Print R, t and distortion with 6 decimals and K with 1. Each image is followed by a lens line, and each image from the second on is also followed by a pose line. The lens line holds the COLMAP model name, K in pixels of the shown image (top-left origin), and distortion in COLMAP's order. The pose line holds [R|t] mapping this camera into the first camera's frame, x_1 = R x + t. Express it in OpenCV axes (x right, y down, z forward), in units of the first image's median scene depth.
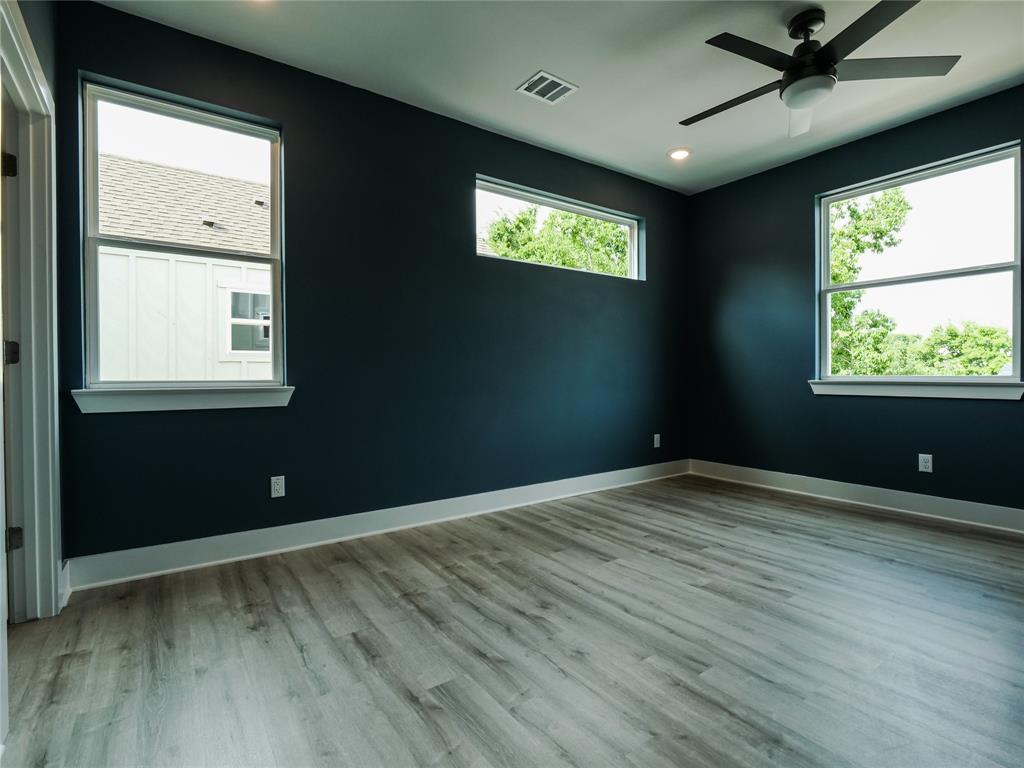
lens RADIAL K [[498.2, 0, 512.0], [0, 498.2, 384.0], [0, 0, 1]] dist [-0.014686, 0.000241]
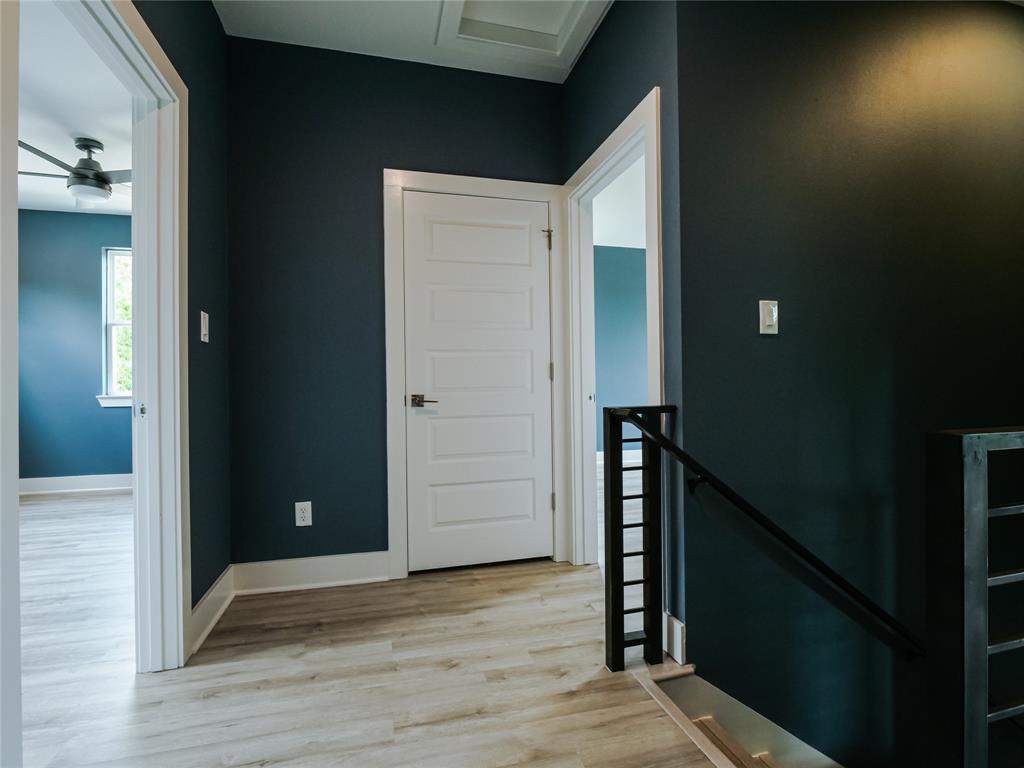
lens RADIAL K [[498.2, 0, 512.0], [0, 498.2, 384.0], [0, 0, 1]] dist [-0.014686, 0.000241]
pose [[0.344057, 0.004403, 0.938939, -0.269907], [0.020489, 0.999716, -0.012196, -0.001021], [-0.938725, 0.023434, 0.343869, -0.536688]]
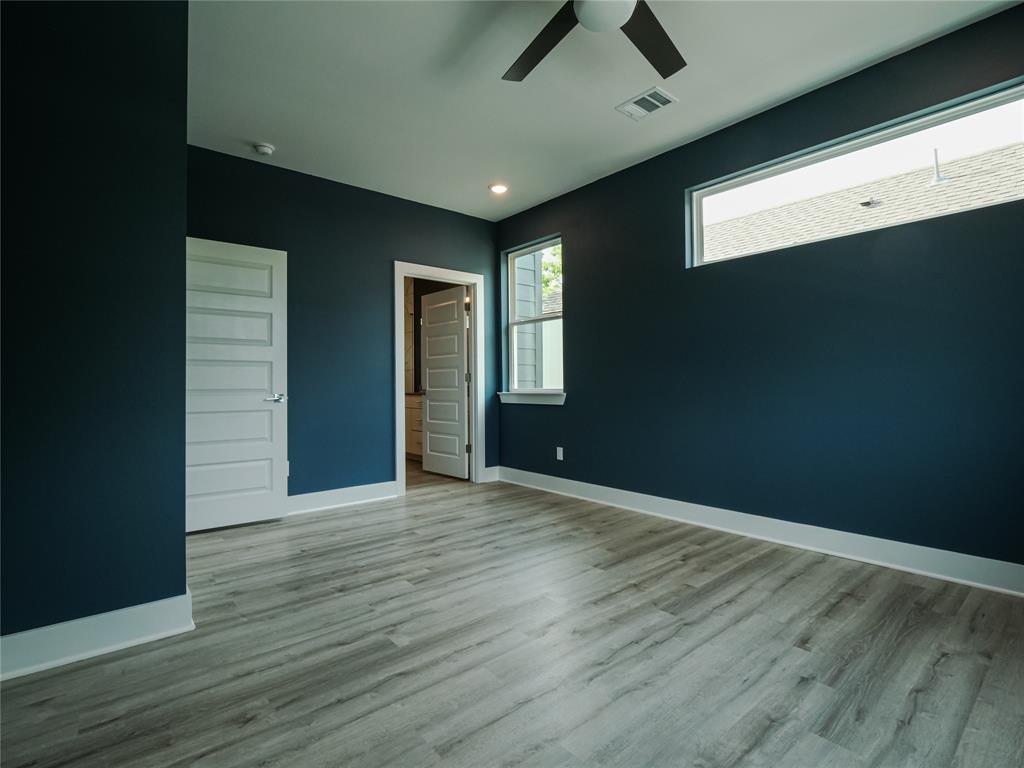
lens RADIAL K [[498.2, 0, 512.0], [0, 498.2, 384.0], [0, 0, 1]] dist [-0.014686, 0.000241]
pose [[0.078862, -0.001239, -0.996885, 1.112291], [-0.011031, 0.999937, -0.002116, -0.017988], [0.996825, 0.011164, 0.078843, 0.681275]]
